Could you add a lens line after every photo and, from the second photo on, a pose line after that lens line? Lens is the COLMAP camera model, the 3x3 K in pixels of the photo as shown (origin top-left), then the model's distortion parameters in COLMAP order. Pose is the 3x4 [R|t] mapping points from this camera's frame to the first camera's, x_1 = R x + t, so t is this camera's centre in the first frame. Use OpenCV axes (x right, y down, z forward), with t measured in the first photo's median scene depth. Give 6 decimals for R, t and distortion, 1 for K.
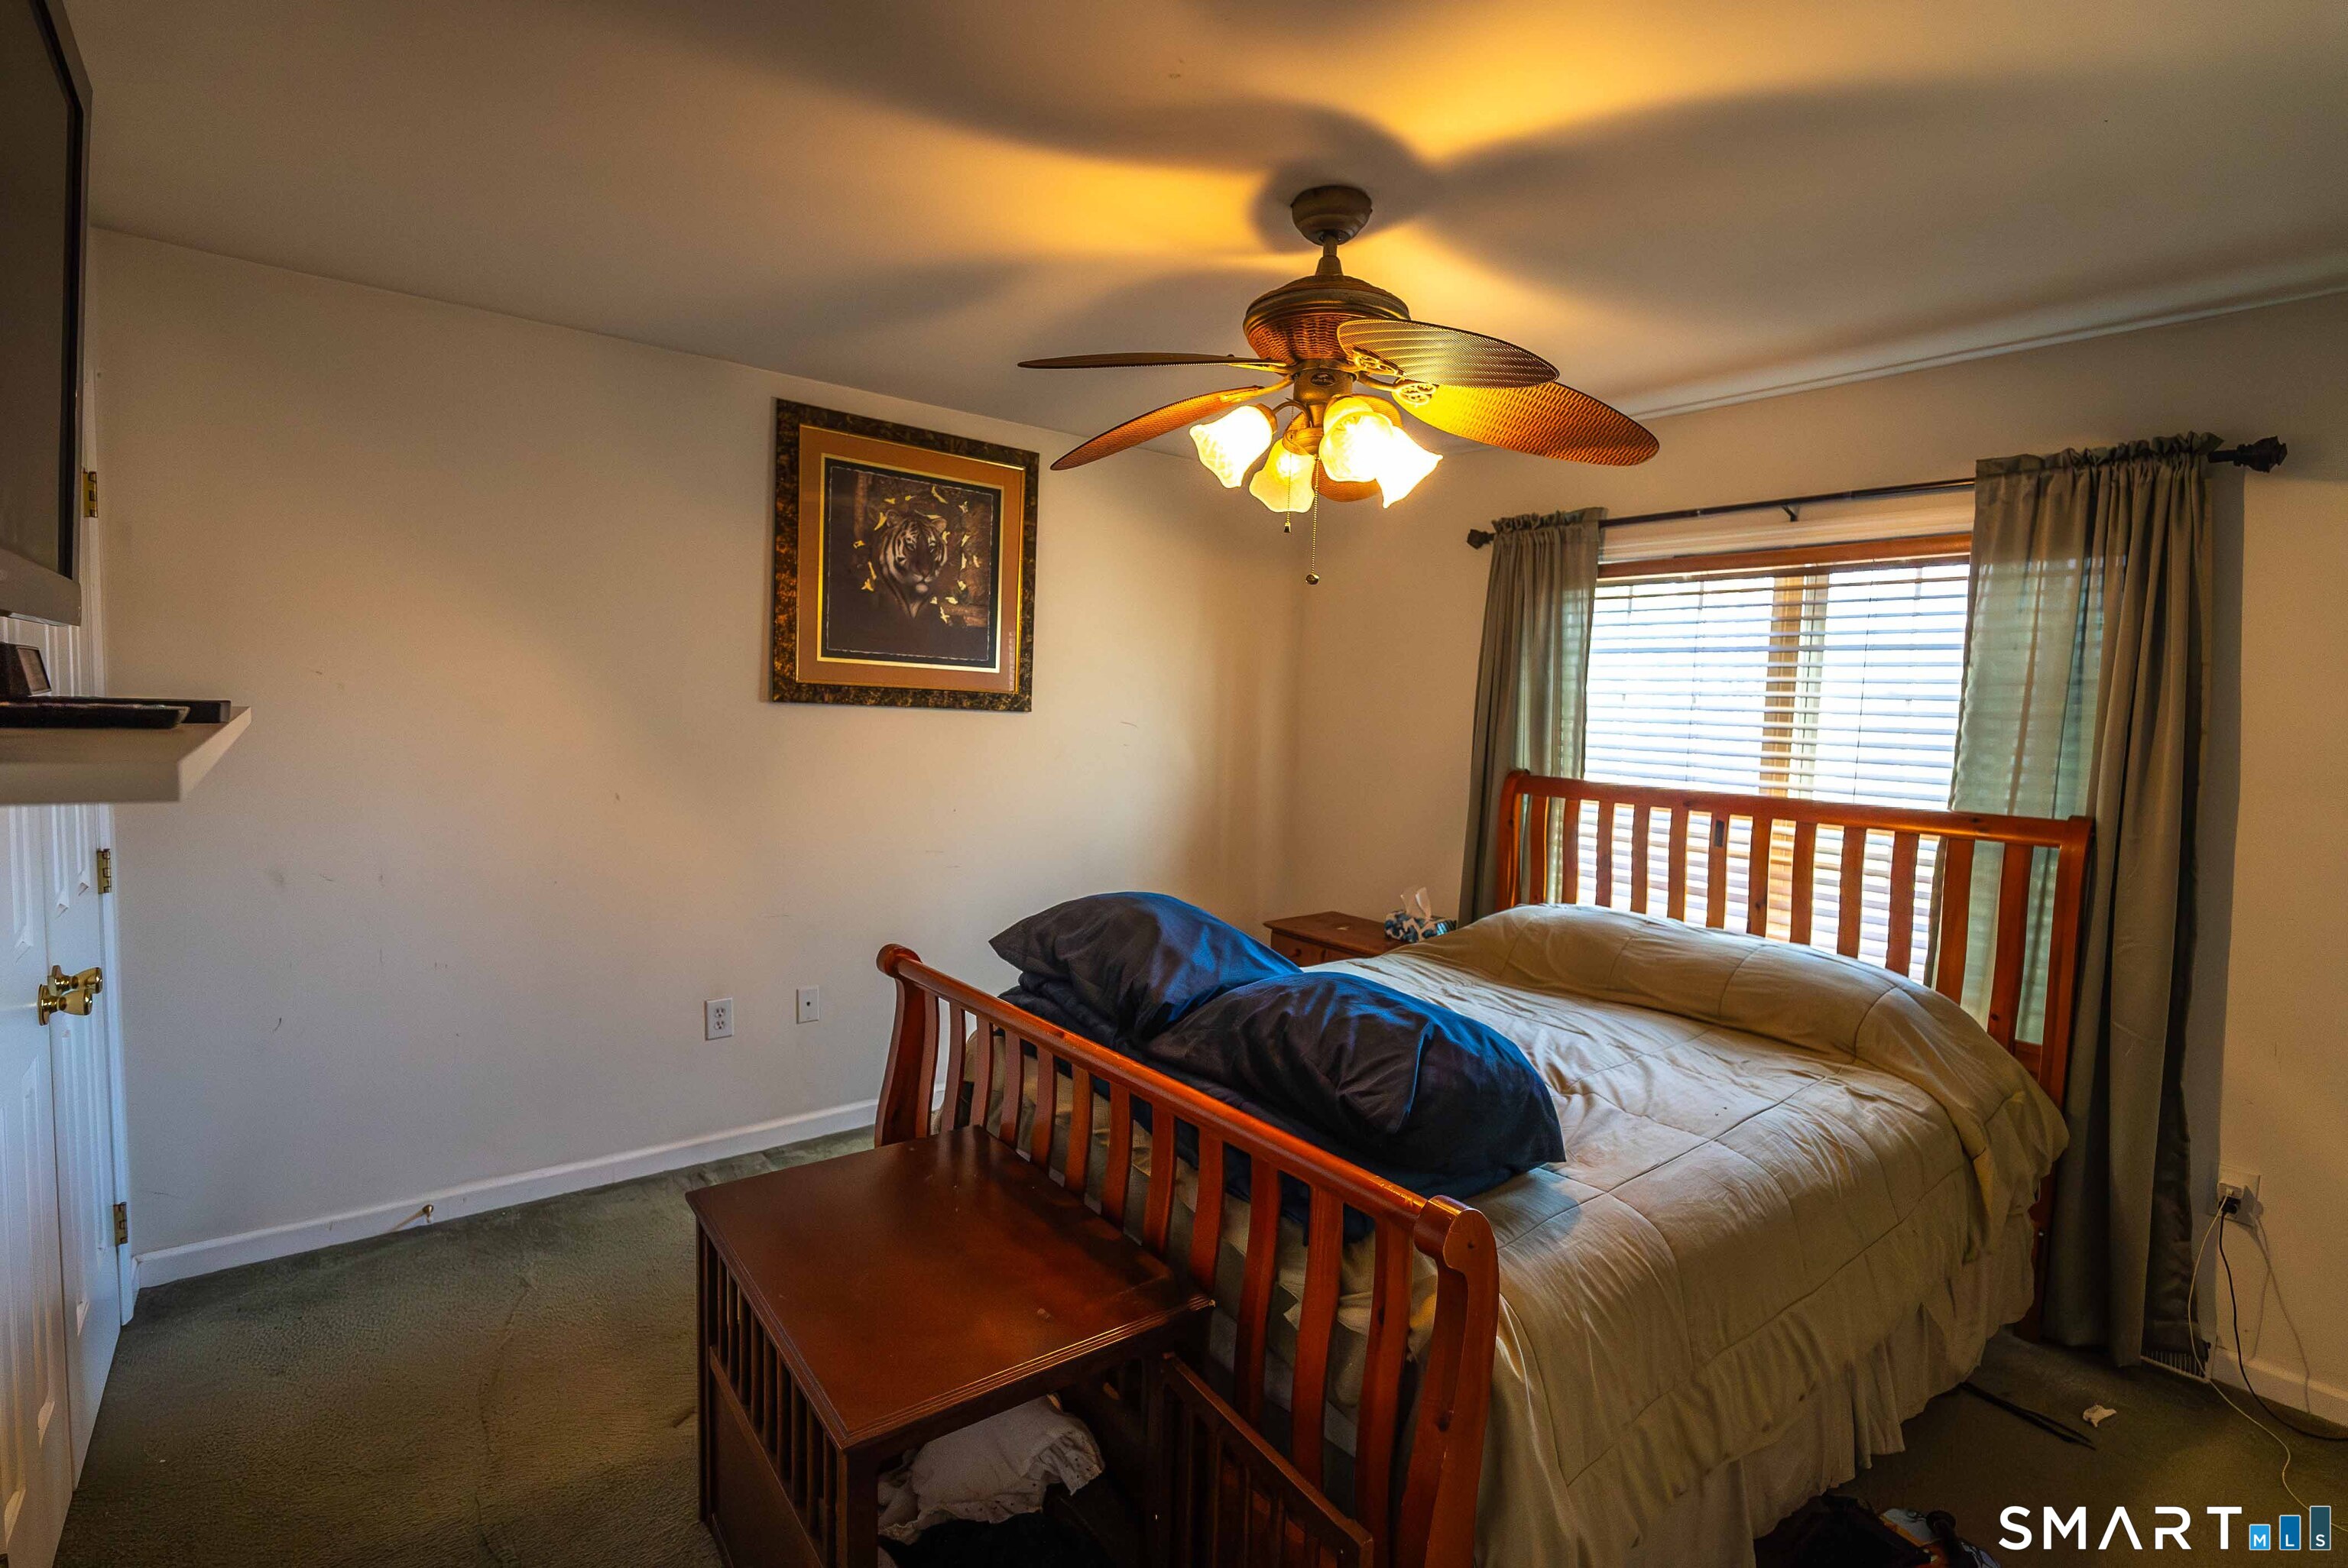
lens RADIAL K [[1092.5, 0, 1173.1], [0, 1092.5, 781.6], [0, 0, 1]] dist [-0.003964, -0.001530]
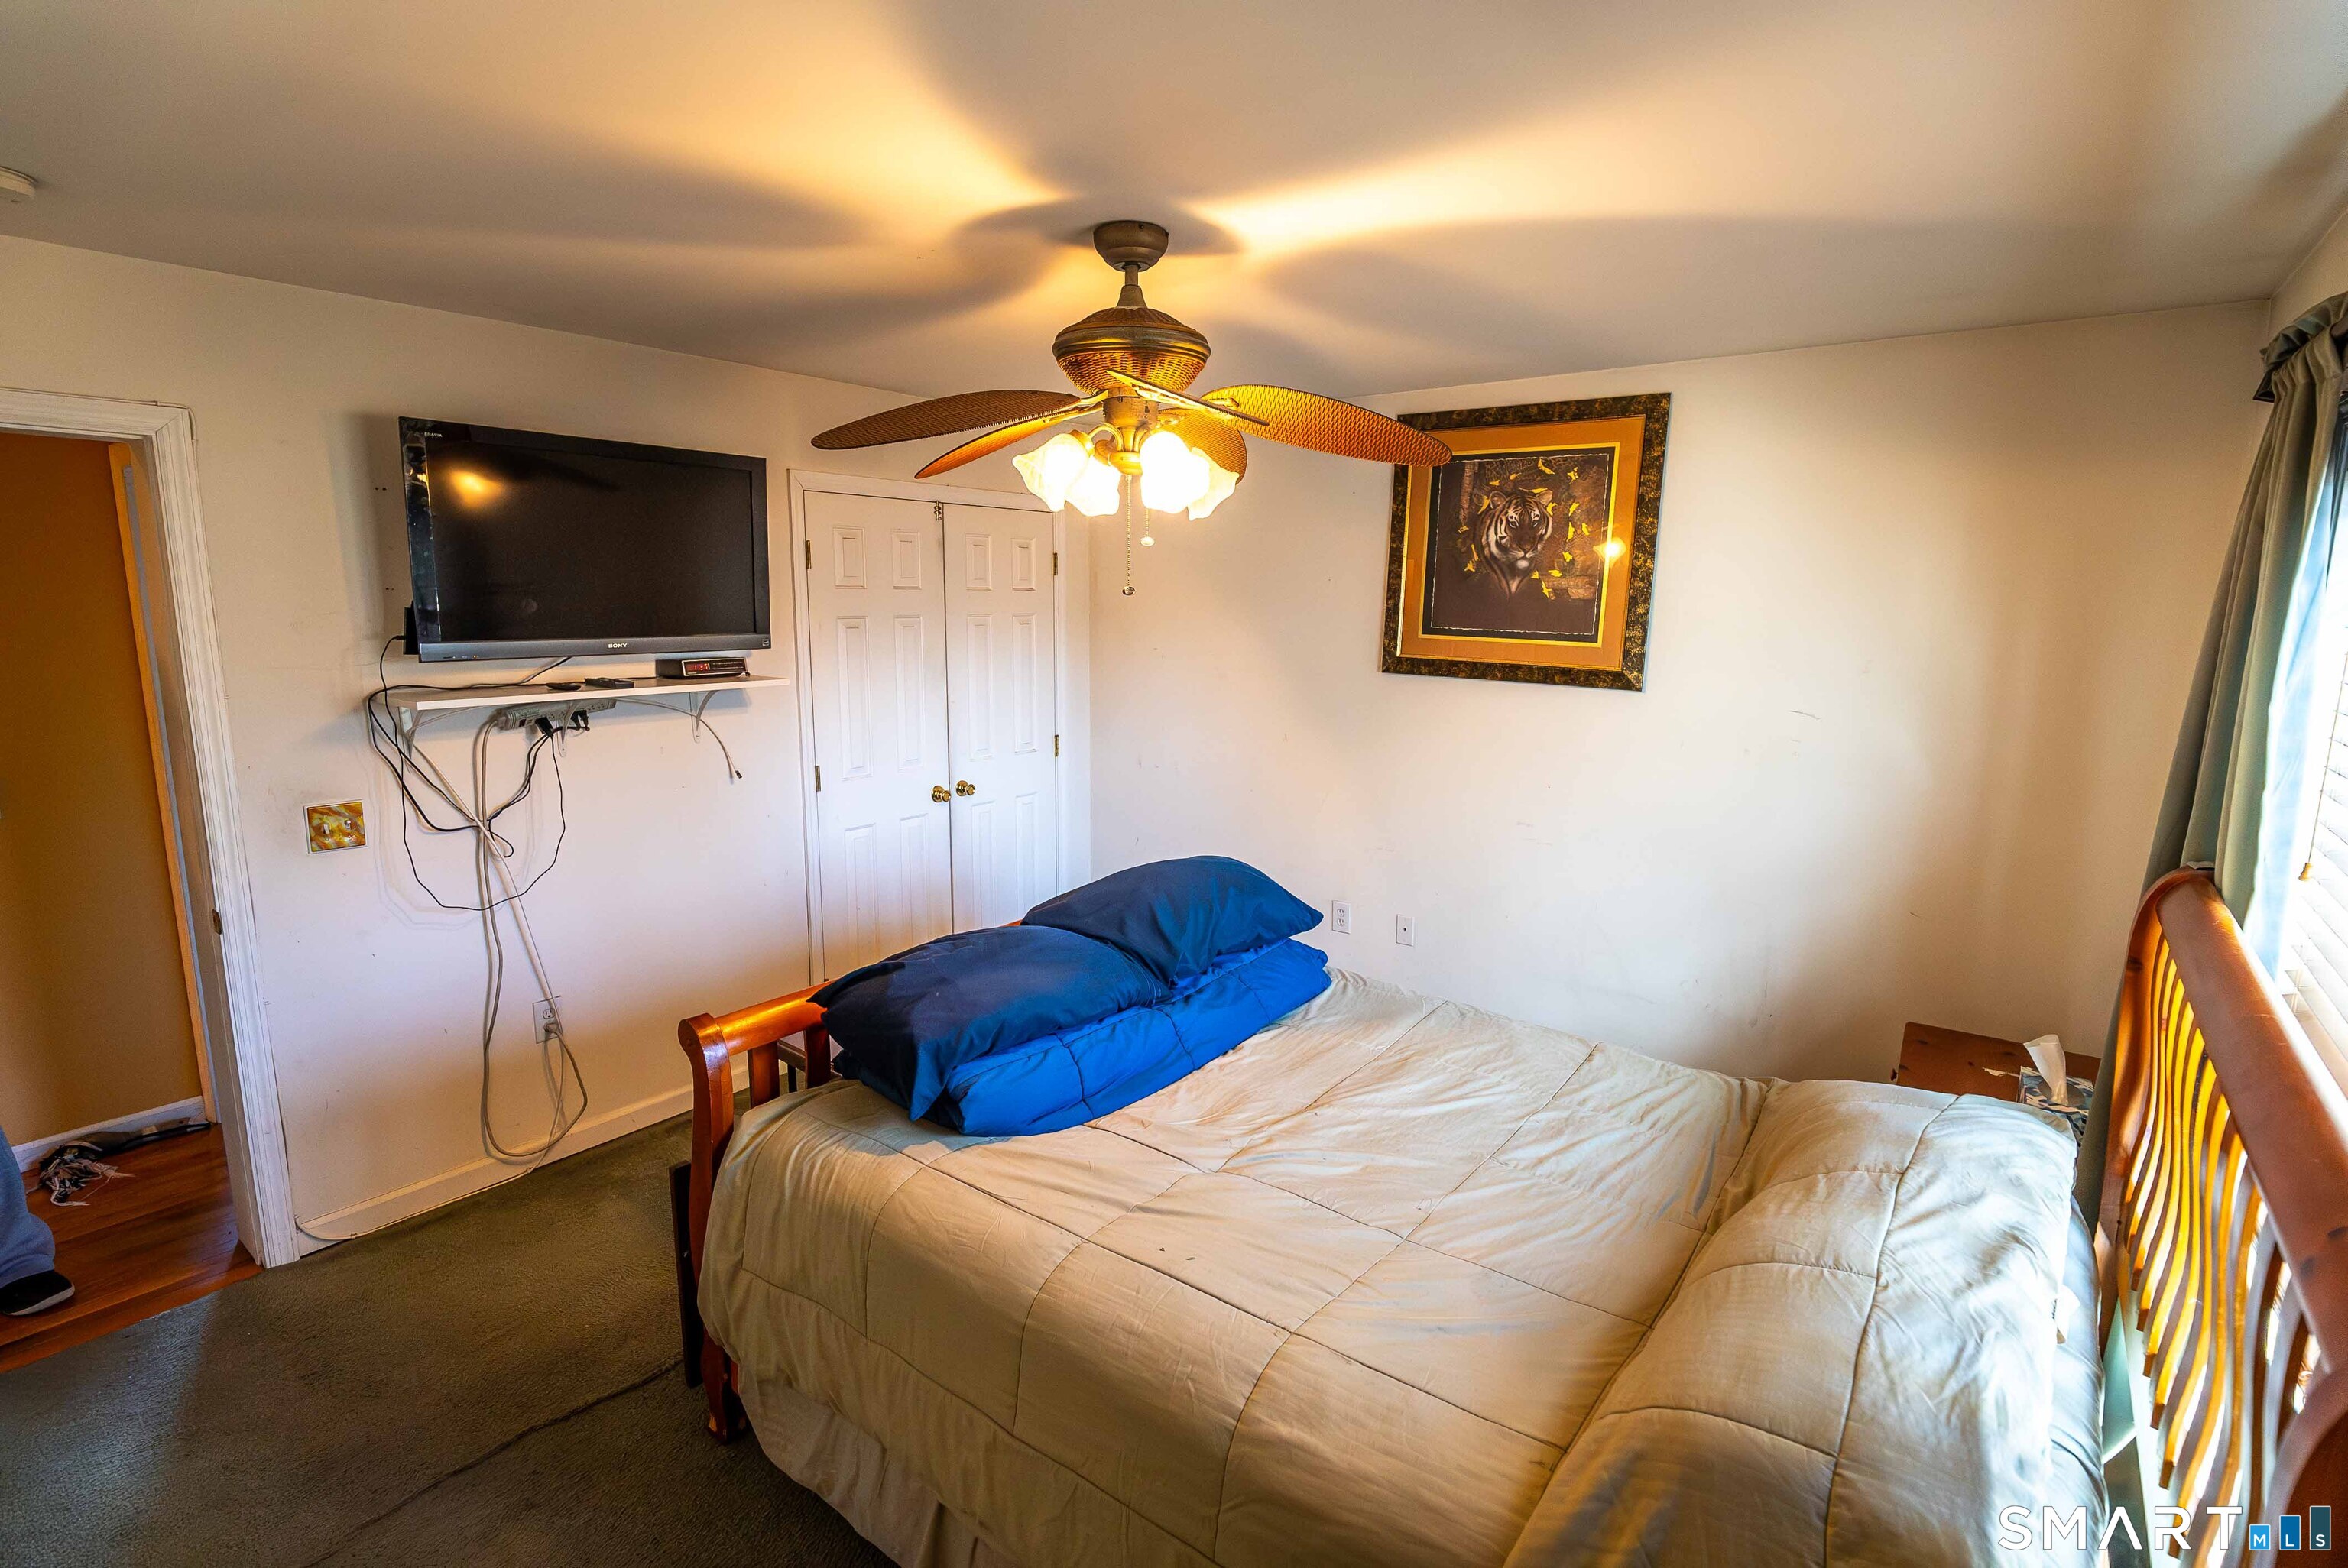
lens RADIAL K [[1092.5, 0, 1173.1], [0, 1092.5, 781.6], [0, 0, 1]] dist [-0.003964, -0.001530]
pose [[0.250472, 0.139895, -0.957963, 0.689766], [-0.067646, 0.989615, 0.126830, -0.083930], [0.965758, 0.033035, 0.257334, 0.433023]]
